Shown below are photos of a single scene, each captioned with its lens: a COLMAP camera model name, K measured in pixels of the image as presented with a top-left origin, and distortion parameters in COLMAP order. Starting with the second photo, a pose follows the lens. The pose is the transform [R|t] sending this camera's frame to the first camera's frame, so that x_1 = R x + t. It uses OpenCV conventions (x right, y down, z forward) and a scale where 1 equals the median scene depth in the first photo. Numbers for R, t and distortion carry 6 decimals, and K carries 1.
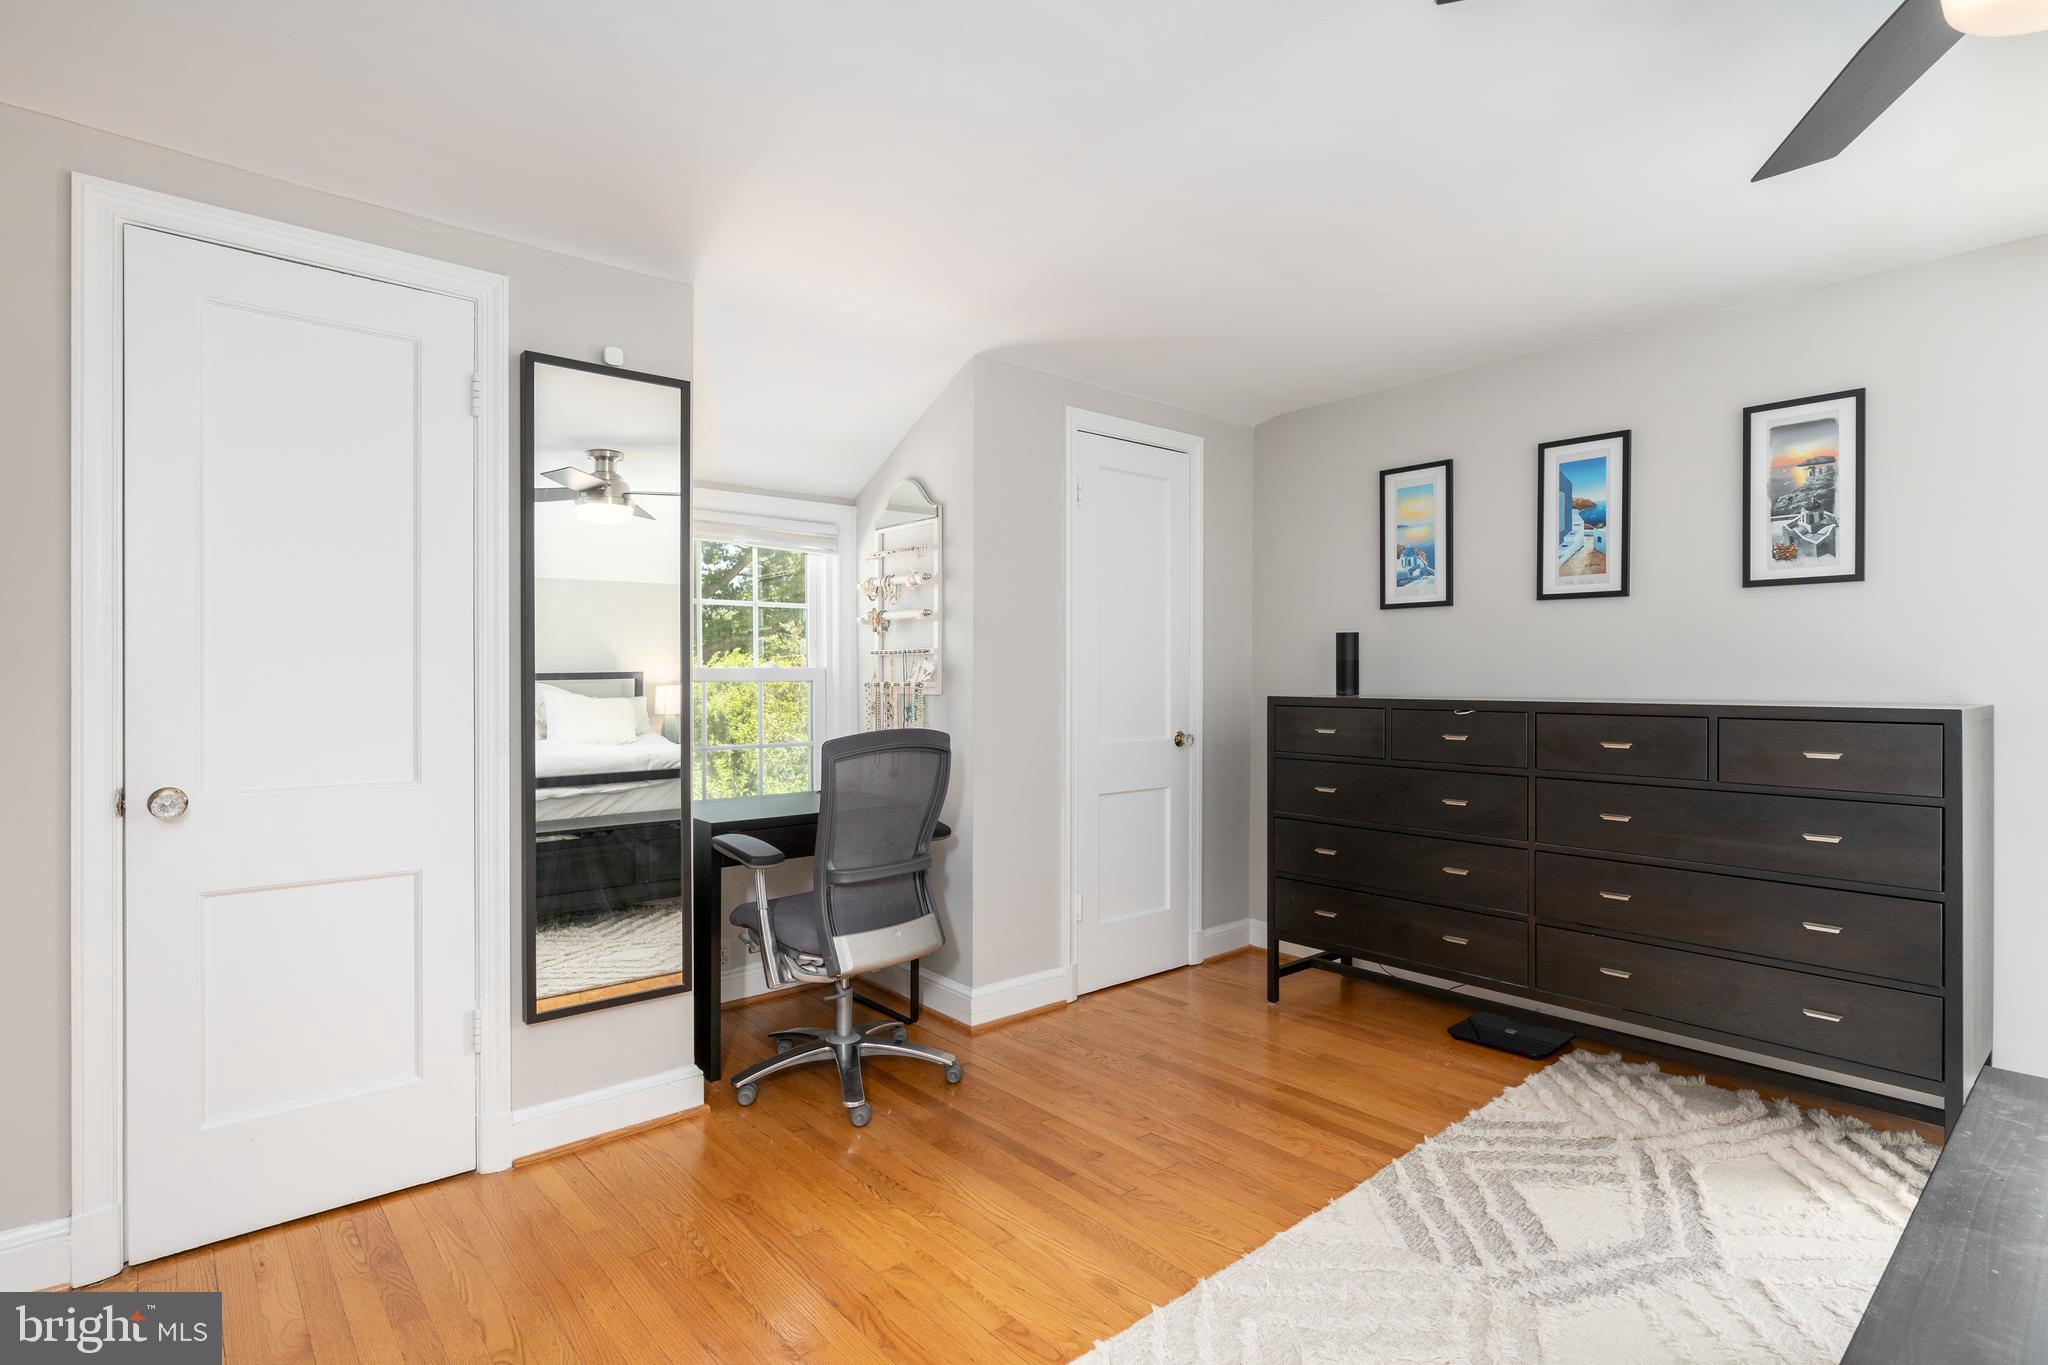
lens RADIAL K [[998.4, 0, 1024.0], [0, 998.4, 682.5], [0, 0, 1]] dist [-0.000485, -0.000197]
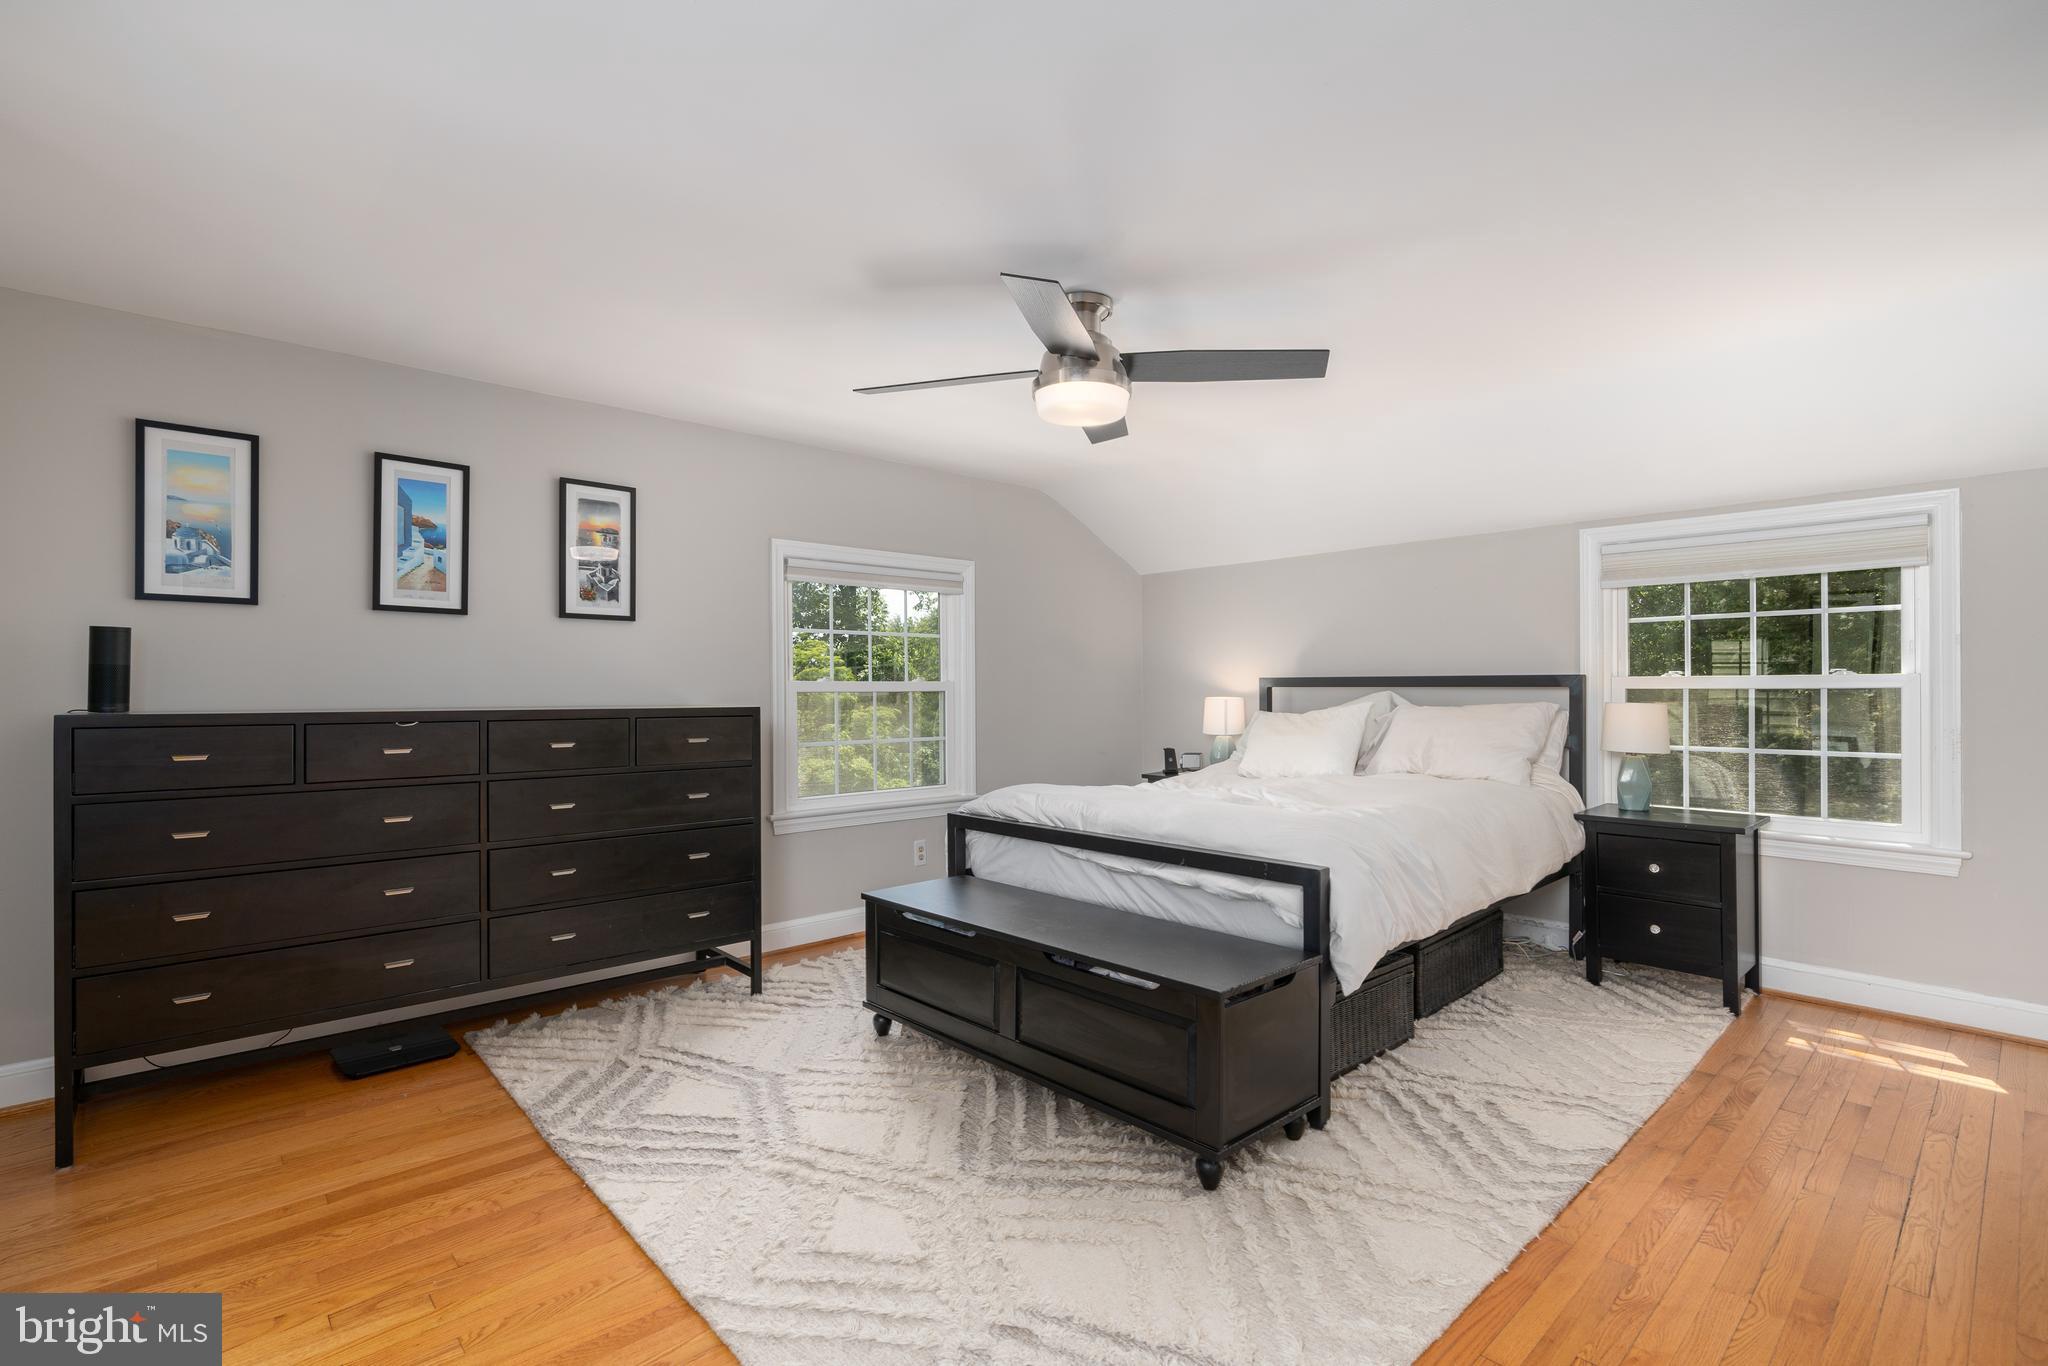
lens RADIAL K [[946.9, 0, 1024.0], [0, 946.9, 683.0], [0, 0, 1]] dist [-0.000233, 0.000571]
pose [[-0.029214, 0.005465, 0.999558, -0.483102], [0.004141, 0.999977, -0.005347, -0.002714], [-0.999565, 0.003983, -0.029236, 0.424884]]
